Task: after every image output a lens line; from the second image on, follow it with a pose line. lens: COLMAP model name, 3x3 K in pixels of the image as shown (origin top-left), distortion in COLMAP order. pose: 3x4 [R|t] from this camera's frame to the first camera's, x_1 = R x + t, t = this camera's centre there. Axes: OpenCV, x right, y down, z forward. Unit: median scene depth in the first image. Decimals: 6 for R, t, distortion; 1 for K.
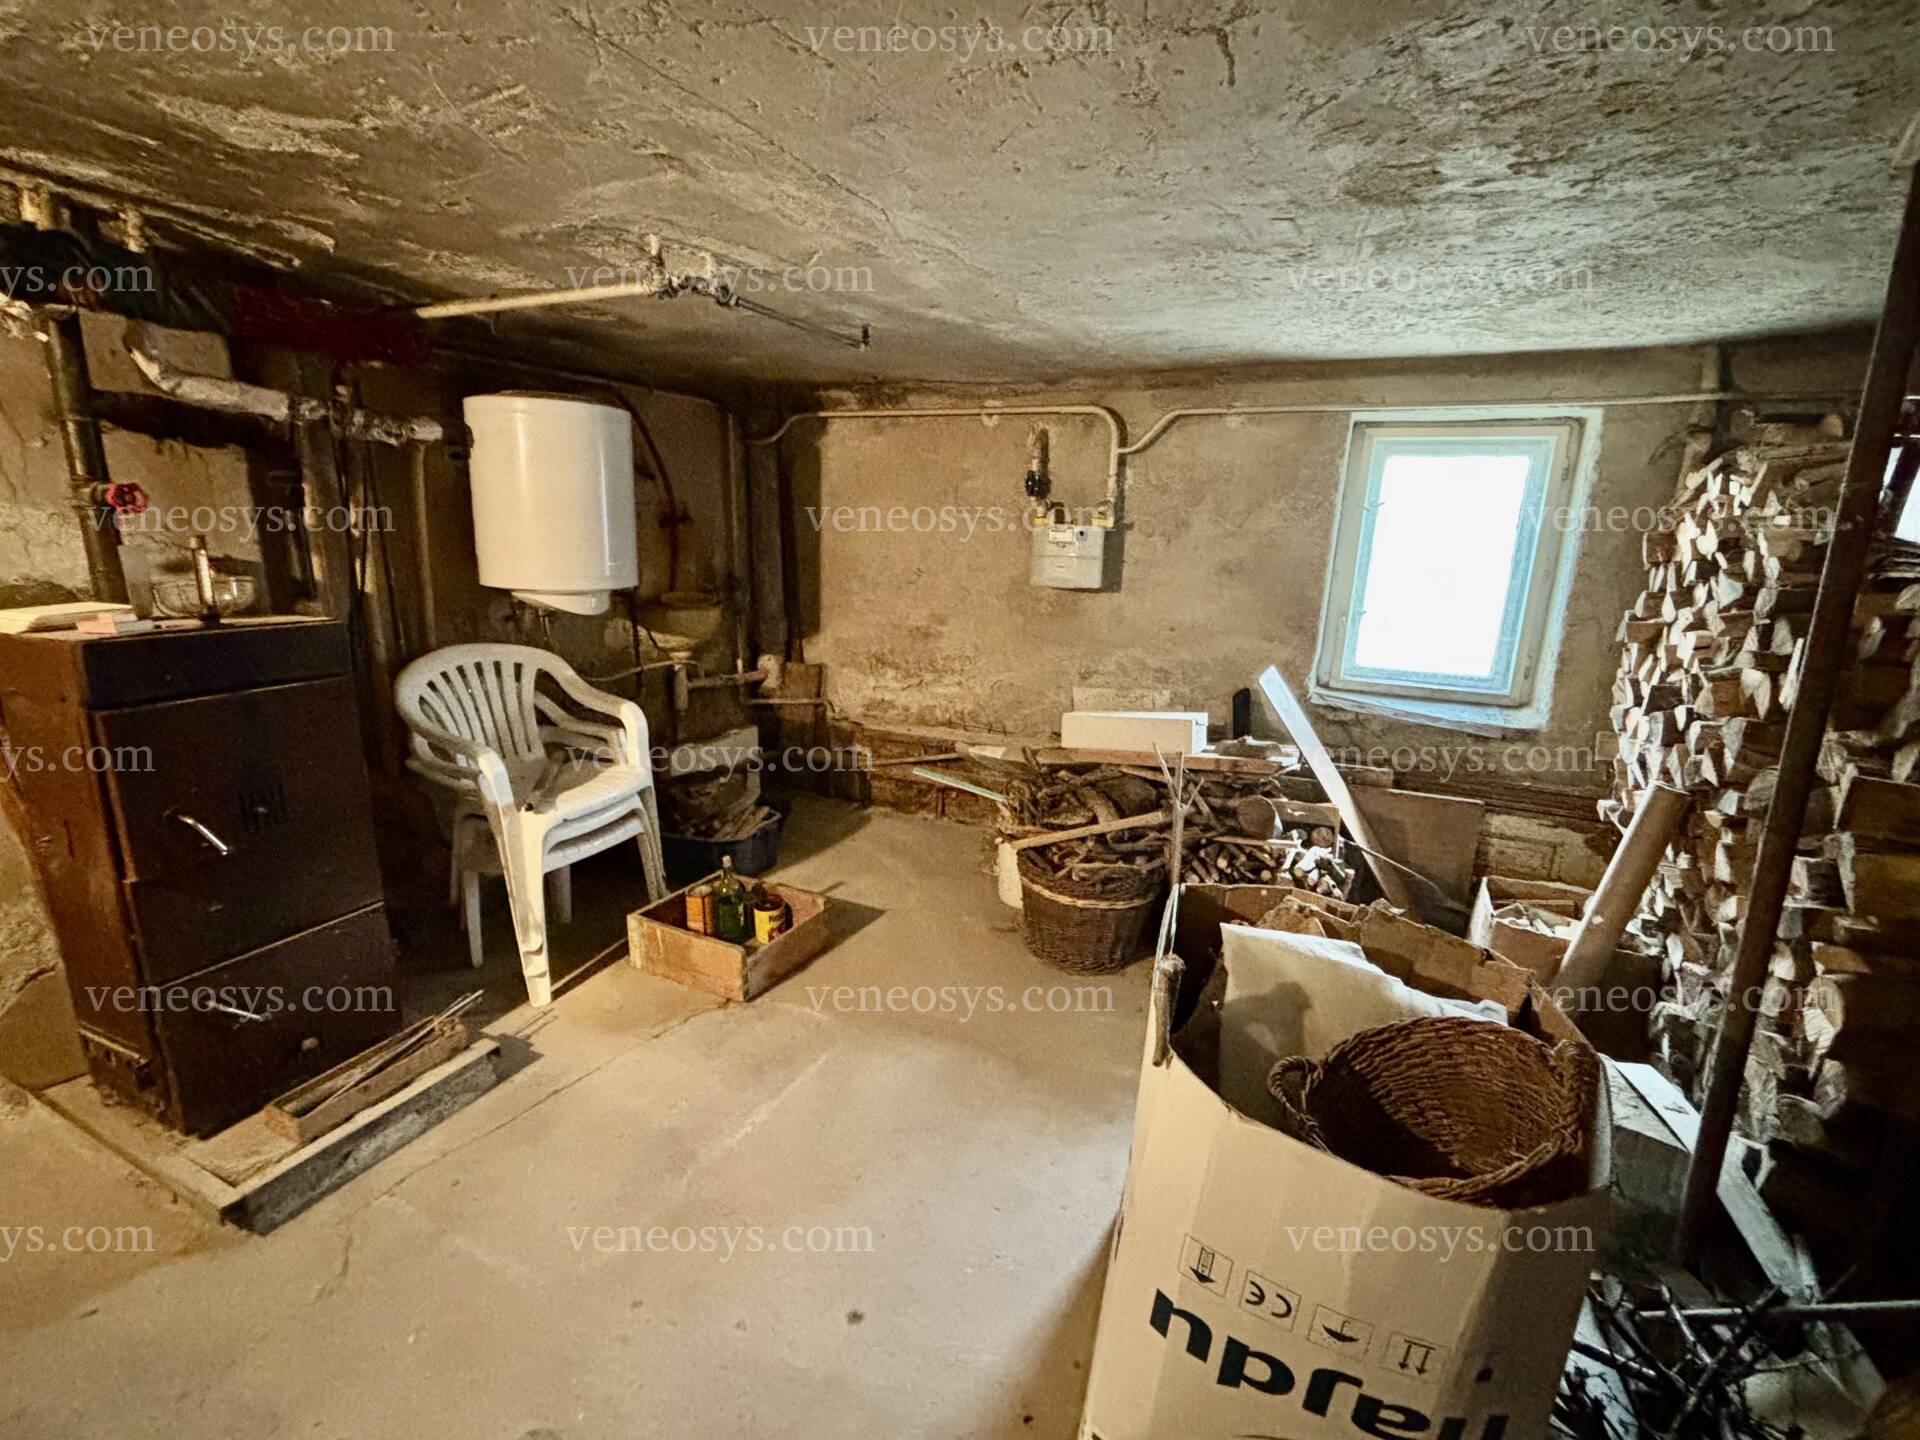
lens RADIAL K [[853.7, 0, 956.0], [0, 853.7, 724.9], [0, 0, 1]] dist [0.012313, -0.000141]
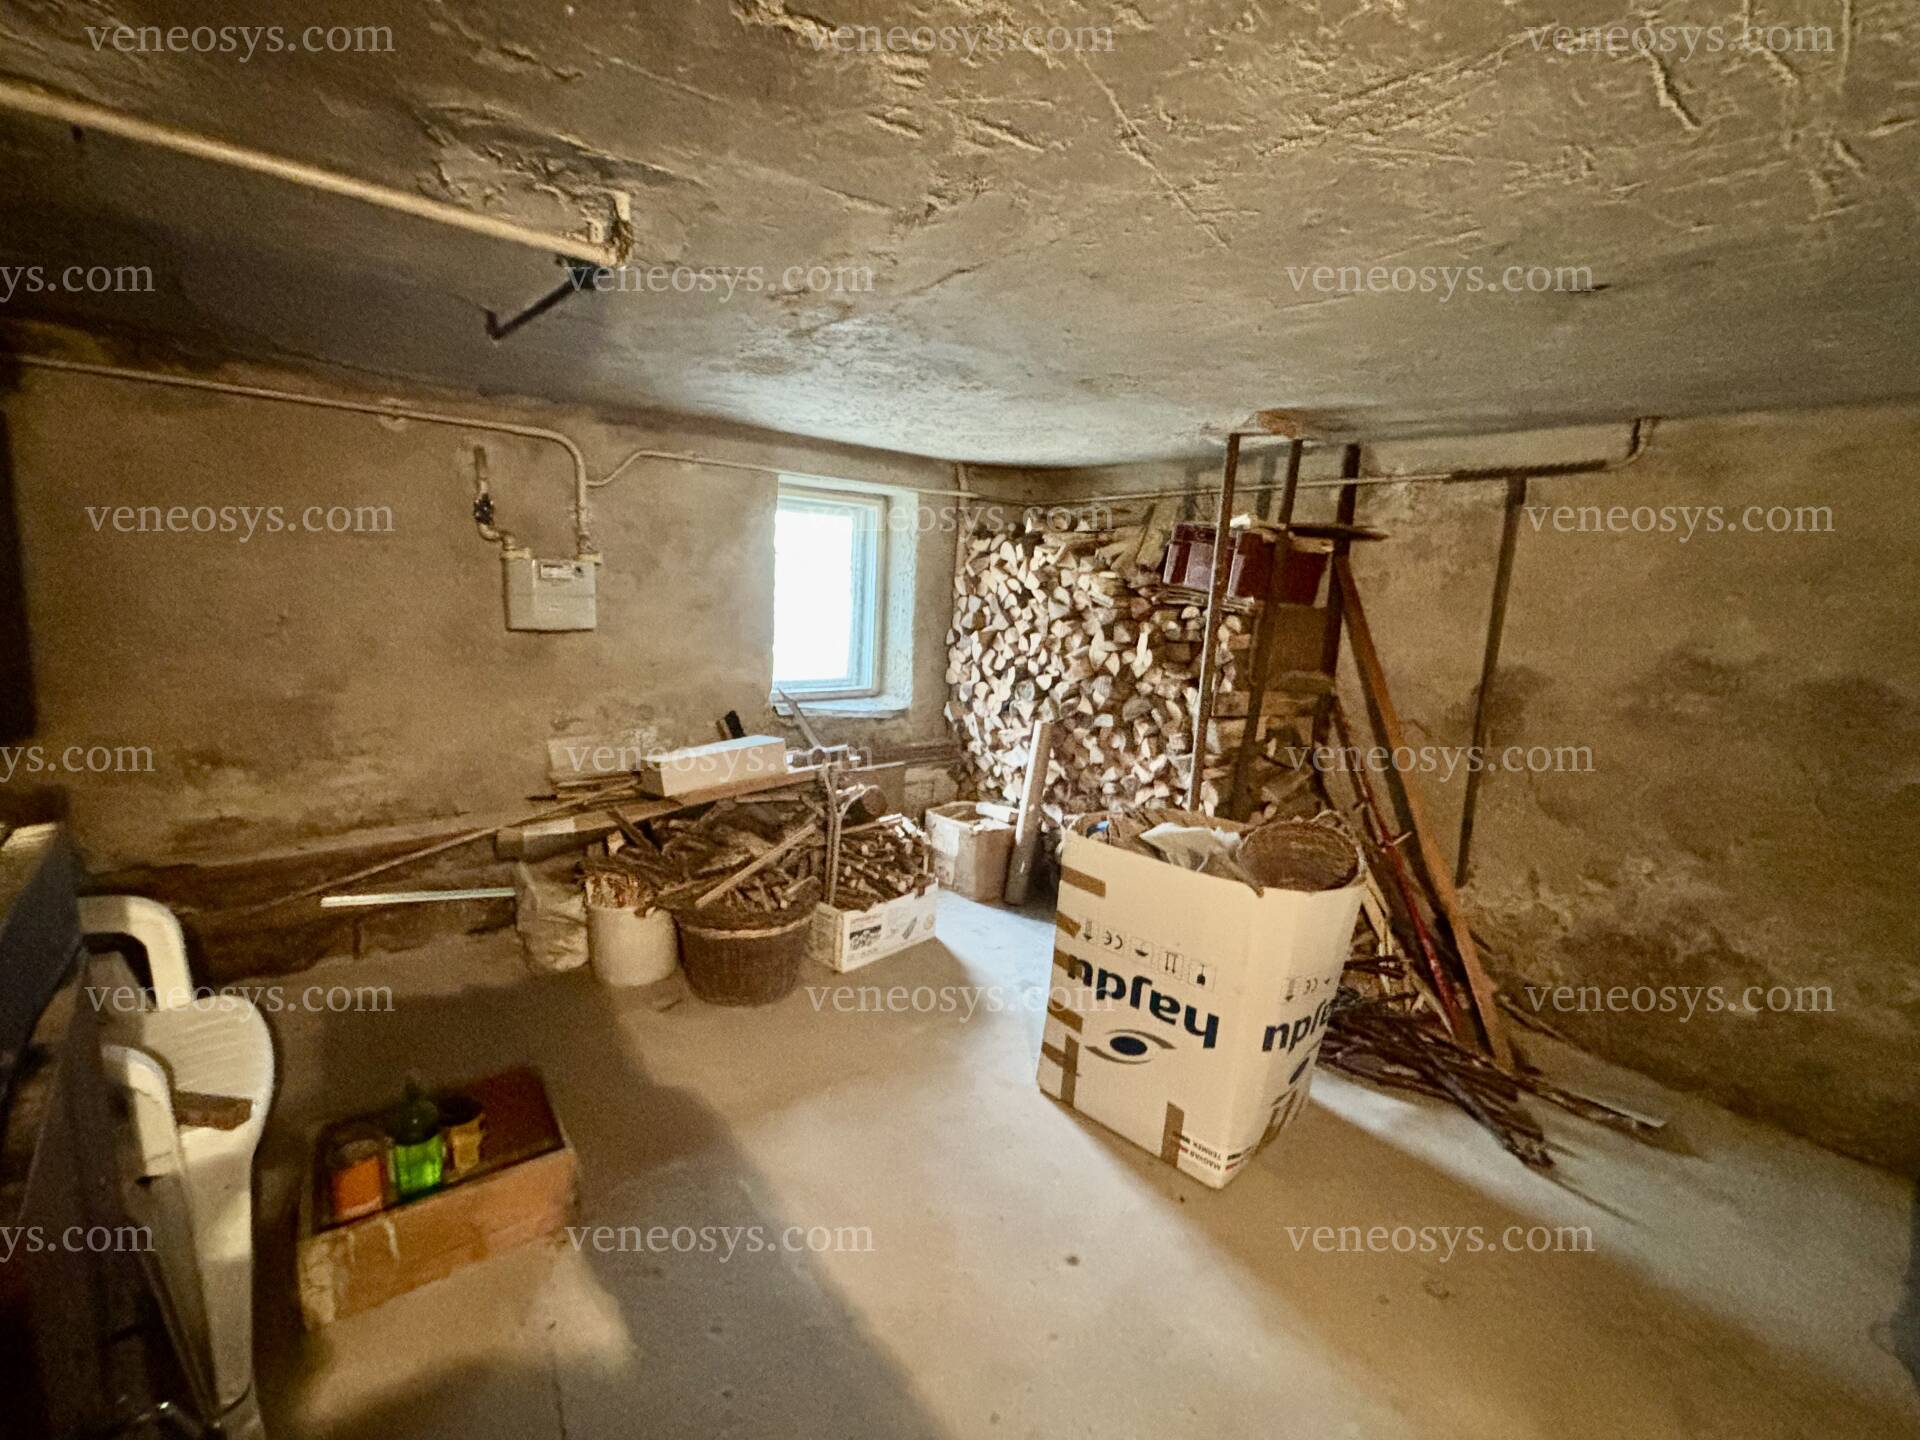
lens RADIAL K [[853.7, 0, 956.0], [0, 853.7, 724.9], [0, 0, 1]] dist [0.012313, -0.000141]
pose [[0.432466, -0.158809, 0.887554, -0.570793], [0.178372, 0.979981, 0.088434, -0.078438], [-0.883831, 0.120071, 0.452136, 0.273659]]
